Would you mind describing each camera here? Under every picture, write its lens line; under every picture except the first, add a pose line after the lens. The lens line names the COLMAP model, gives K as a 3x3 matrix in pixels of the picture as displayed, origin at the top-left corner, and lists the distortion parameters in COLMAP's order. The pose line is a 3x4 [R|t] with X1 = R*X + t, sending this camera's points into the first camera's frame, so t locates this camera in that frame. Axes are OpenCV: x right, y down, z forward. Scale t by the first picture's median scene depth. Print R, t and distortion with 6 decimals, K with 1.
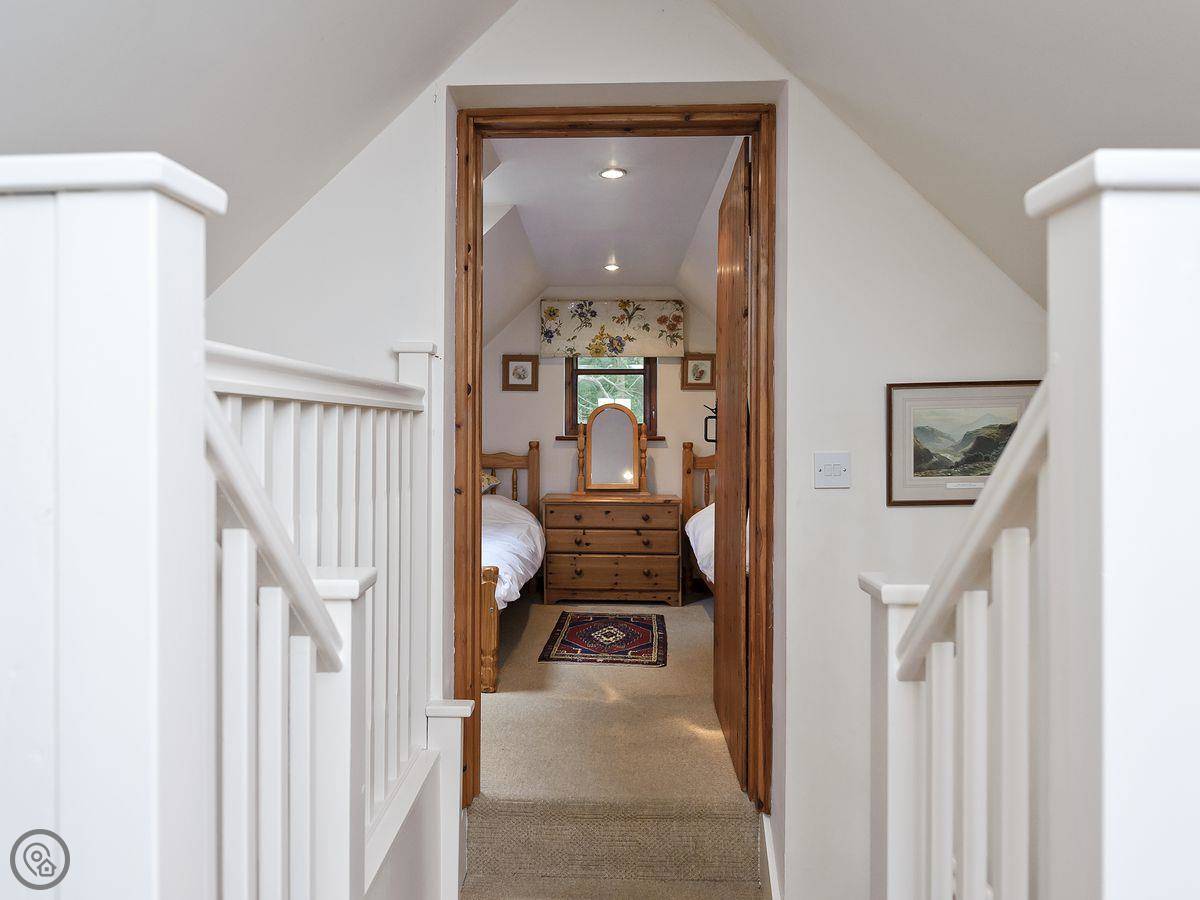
lens RADIAL K [[1066.5, 0, 598.9], [0, 1066.5, 432.6], [0, 0, 1]] dist [0.856218, 0.001554]
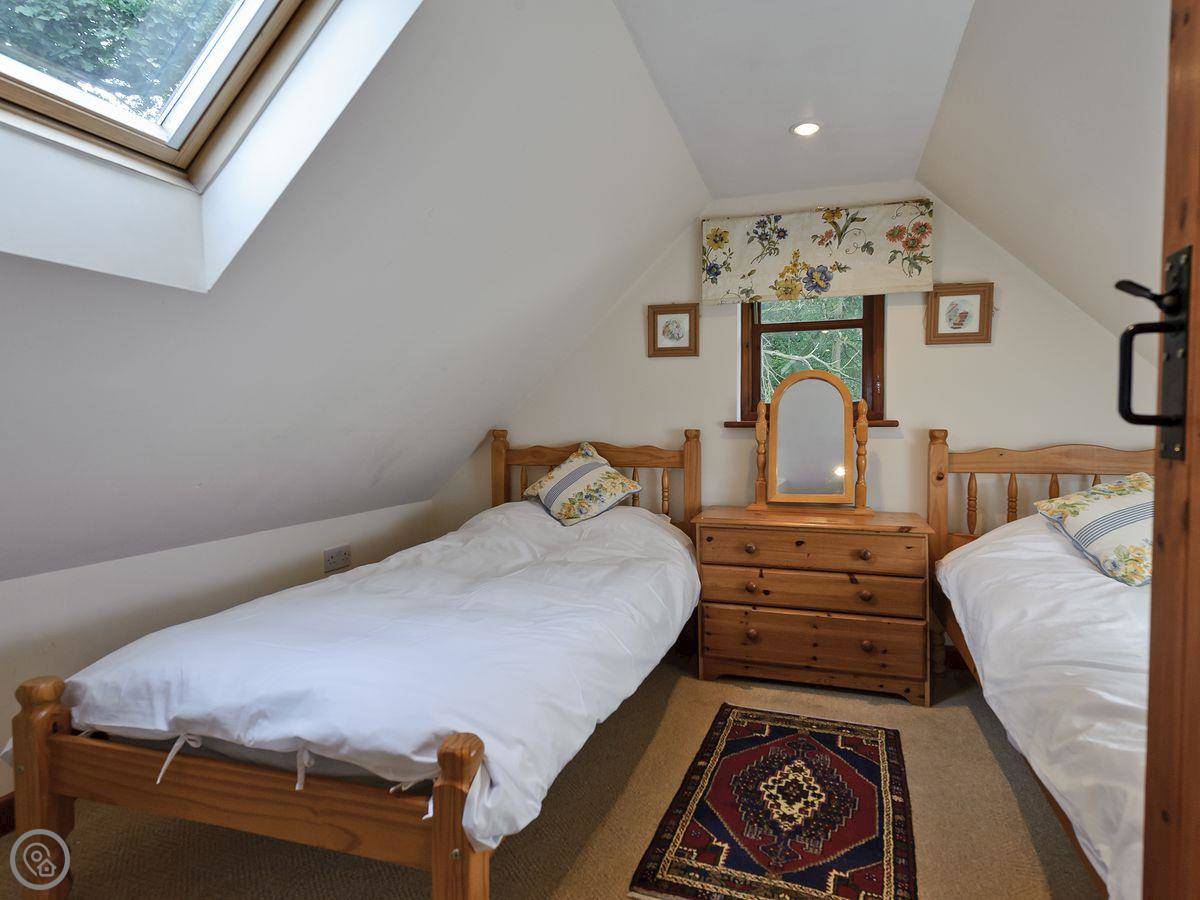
lens RADIAL K [[764.4, 0, 600.0], [0, 764.4, 450.0], [0, 0, 1]] dist [0.062224, -0.001240]
pose [[0.959858, 0.001480, -0.280481, 0.020537], [0.007925, 0.999444, 0.032395, 0.005081], [0.280373, -0.033318, 0.959313, 0.516476]]
